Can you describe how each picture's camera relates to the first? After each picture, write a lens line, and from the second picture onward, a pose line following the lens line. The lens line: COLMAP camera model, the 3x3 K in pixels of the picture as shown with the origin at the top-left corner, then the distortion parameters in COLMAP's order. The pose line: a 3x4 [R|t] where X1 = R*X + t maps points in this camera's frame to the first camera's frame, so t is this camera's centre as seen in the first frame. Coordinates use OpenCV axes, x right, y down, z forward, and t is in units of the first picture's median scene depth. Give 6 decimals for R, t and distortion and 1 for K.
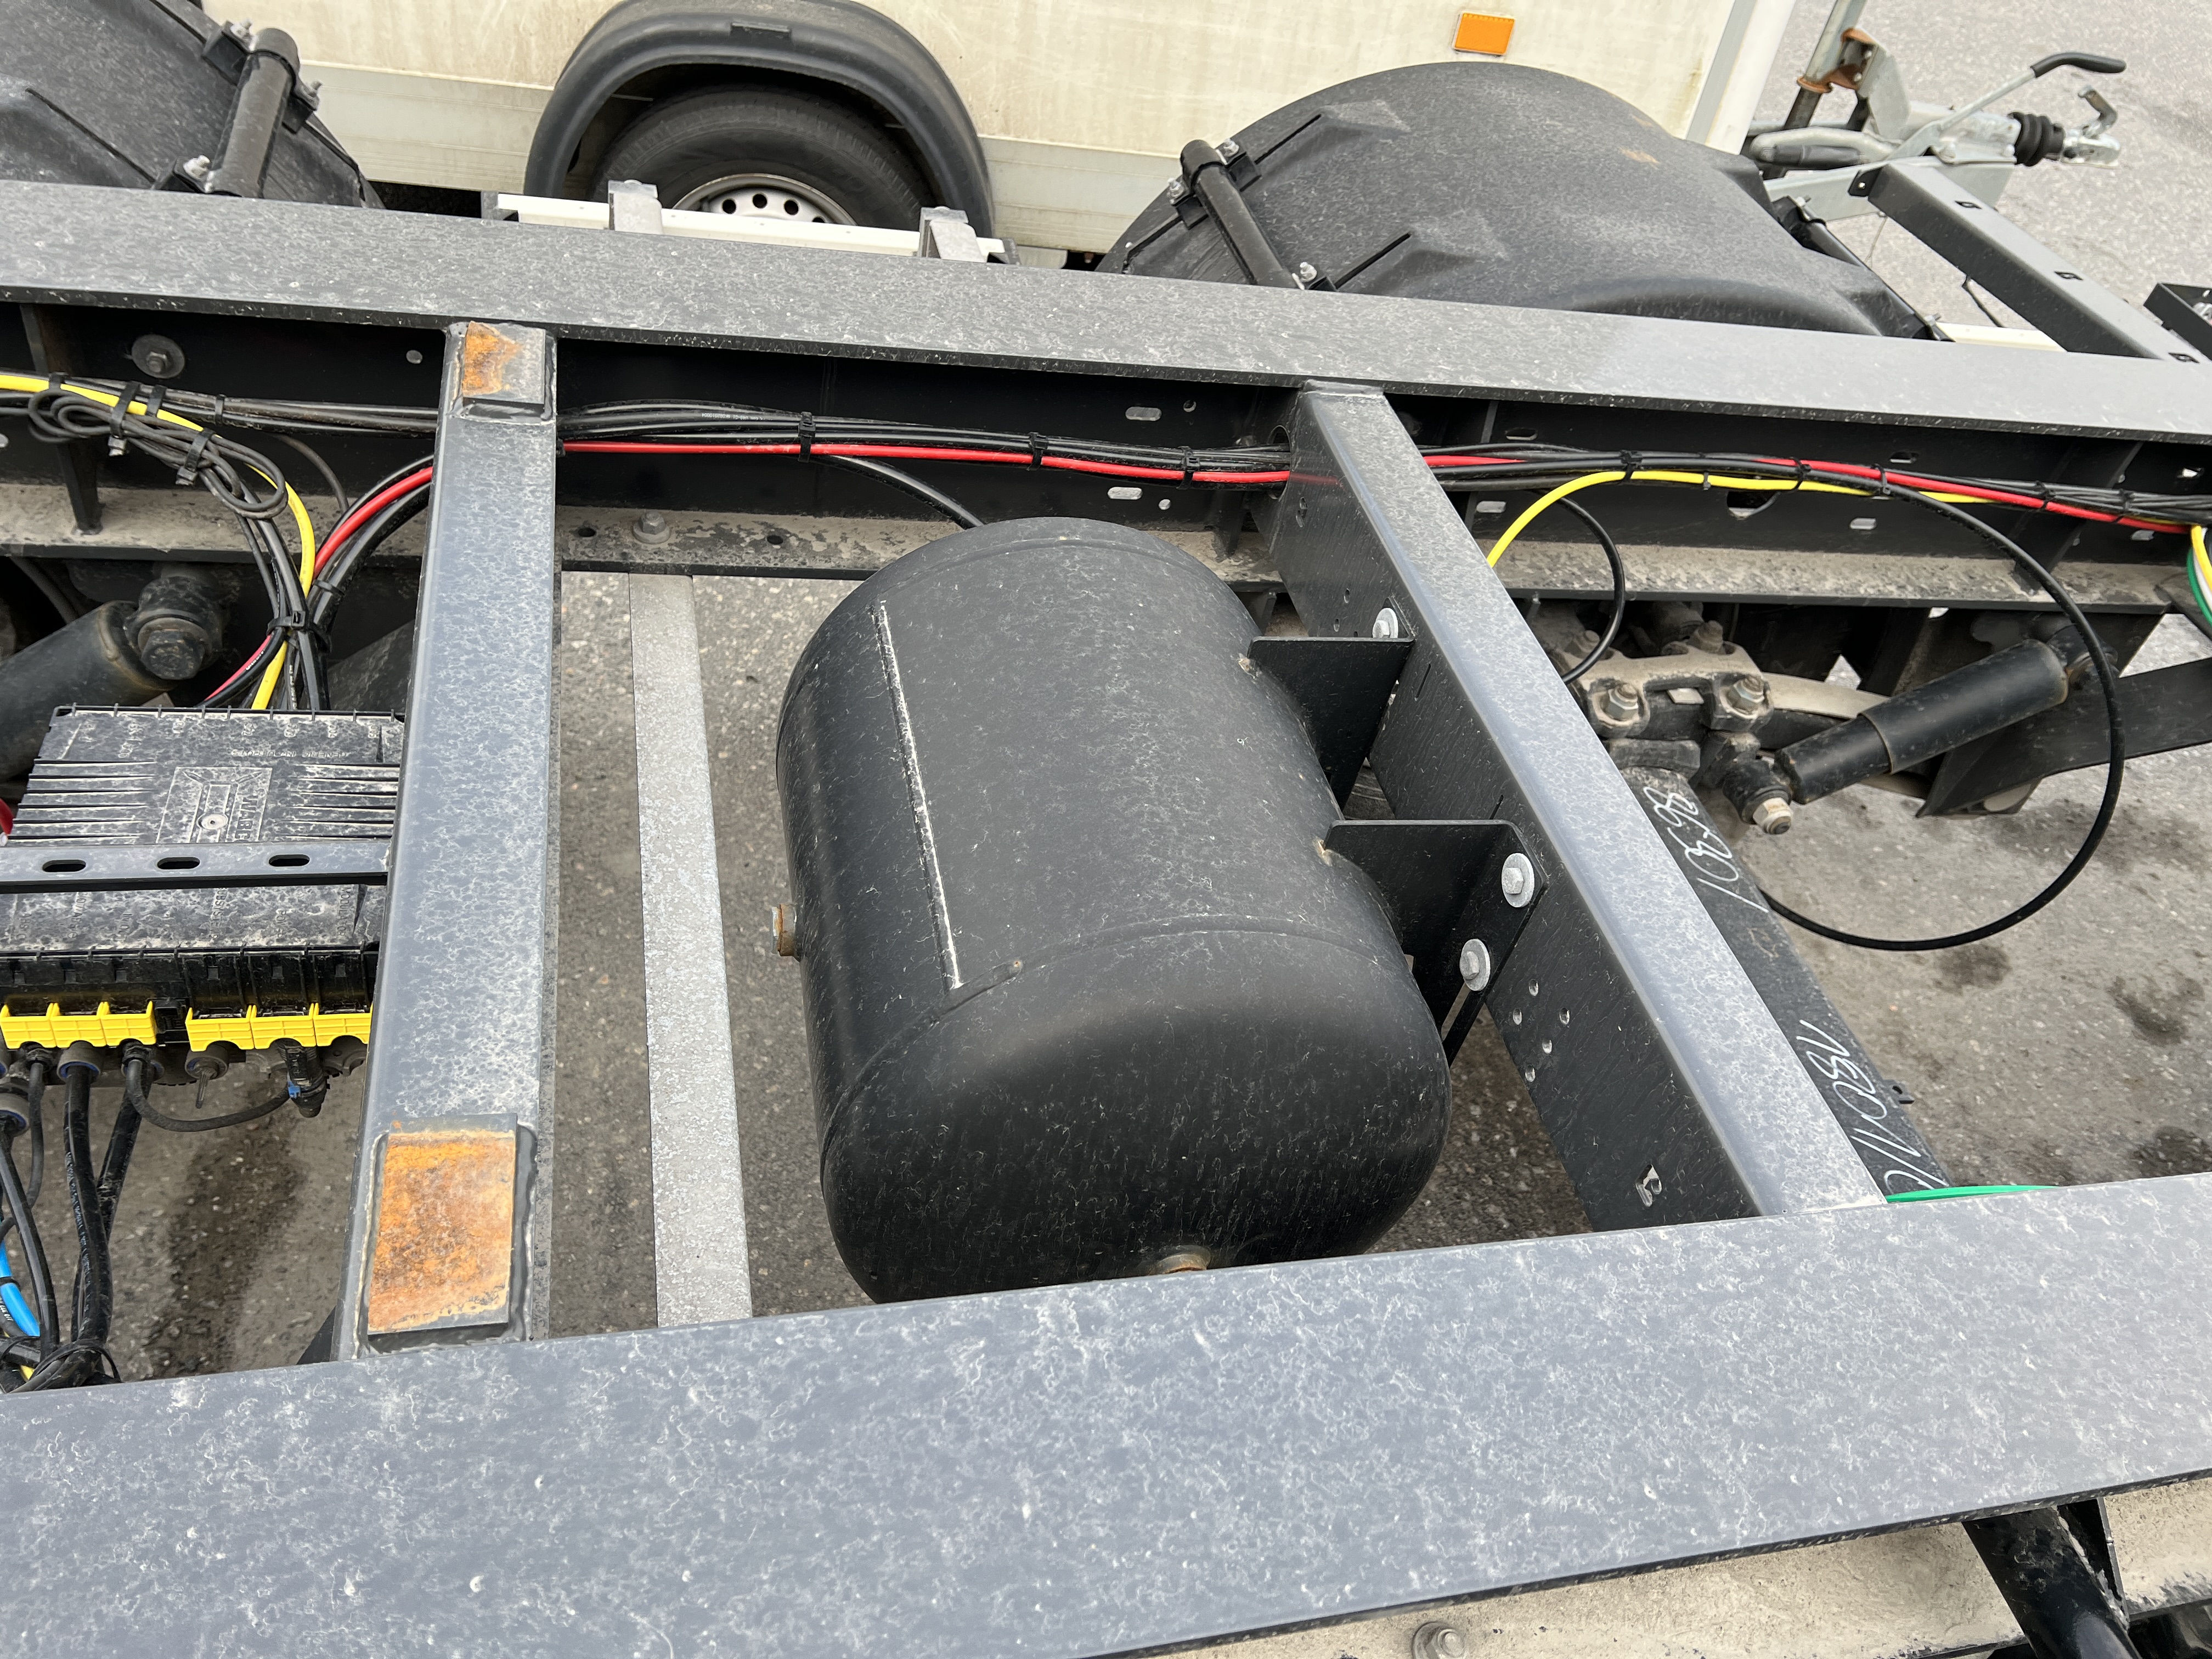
lens RADIAL K [[1664.5, 0, 1105.2], [0, 1664.5, 830.3], [0, 0, 1]] dist [0.039169, -0.068006]
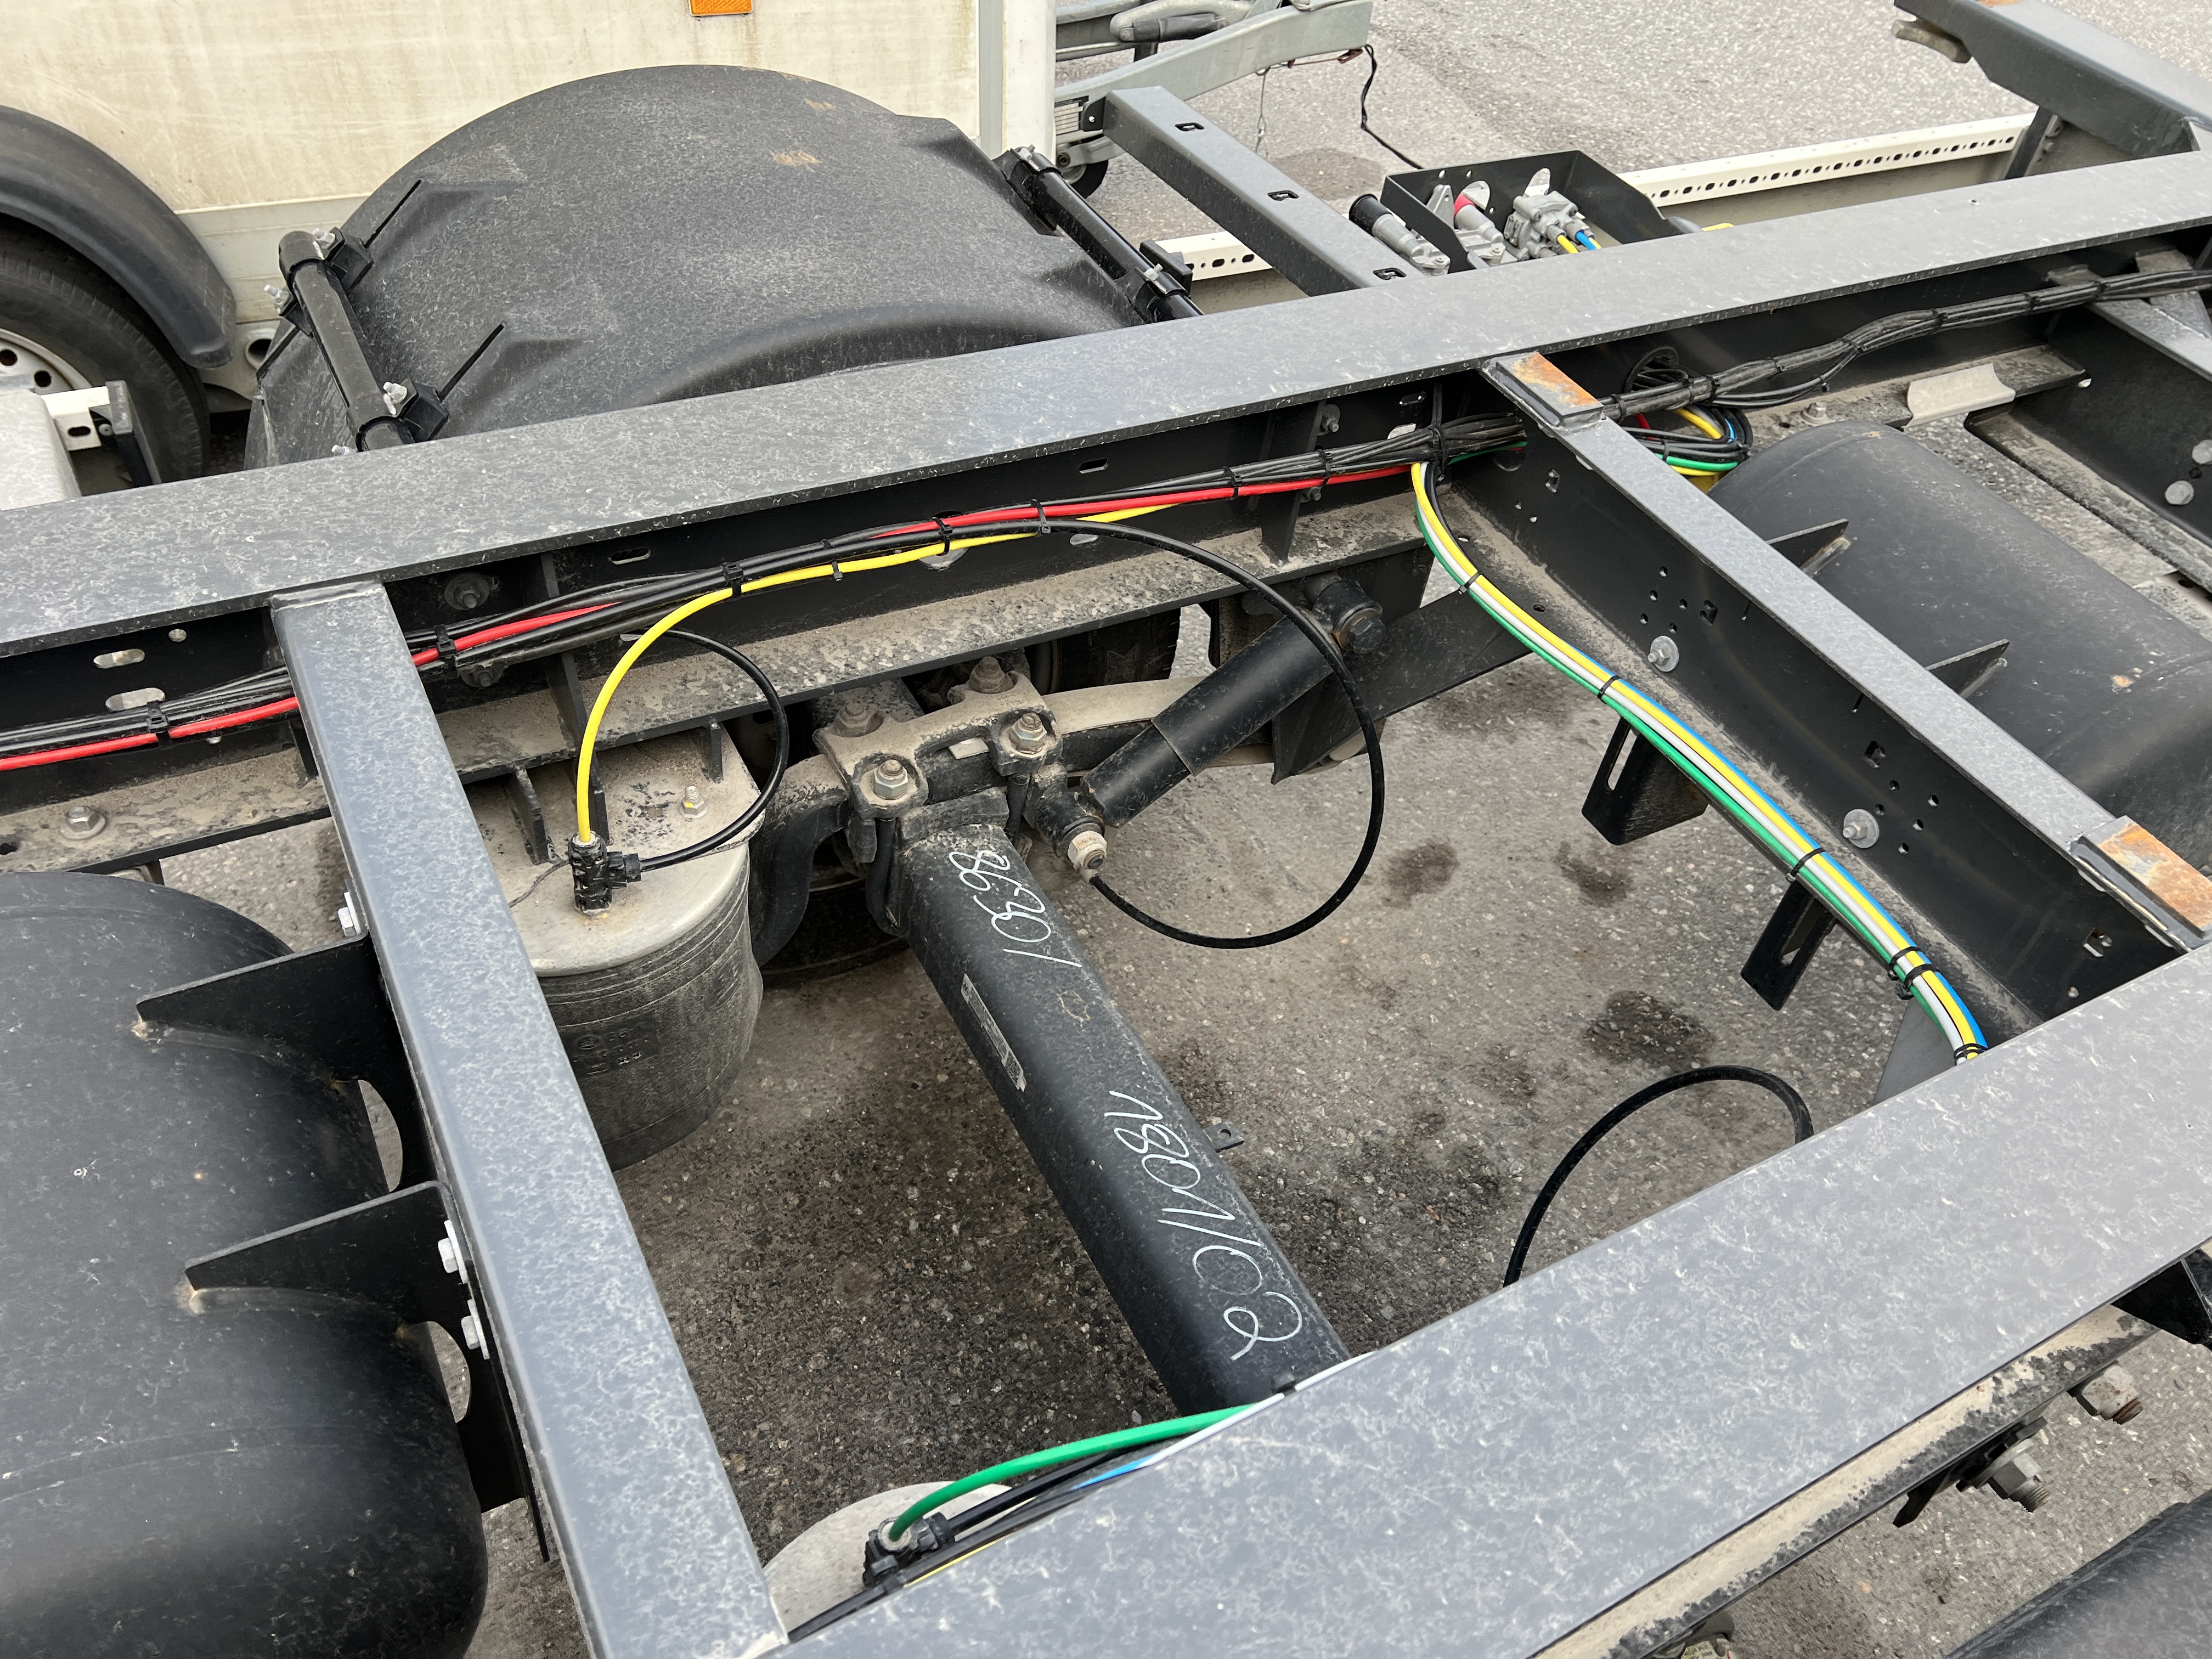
lens RADIAL K [[1654.8, 0, 1105.5], [0, 1654.8, 833.1], [0, 0, 1]] dist [0.053359, -0.059620]
pose [[0.958904, -0.248478, 0.136974, 0.270610], [0.238466, 0.967382, 0.085471, -0.090770], [-0.153744, -0.049295, 0.986880, 0.073265]]
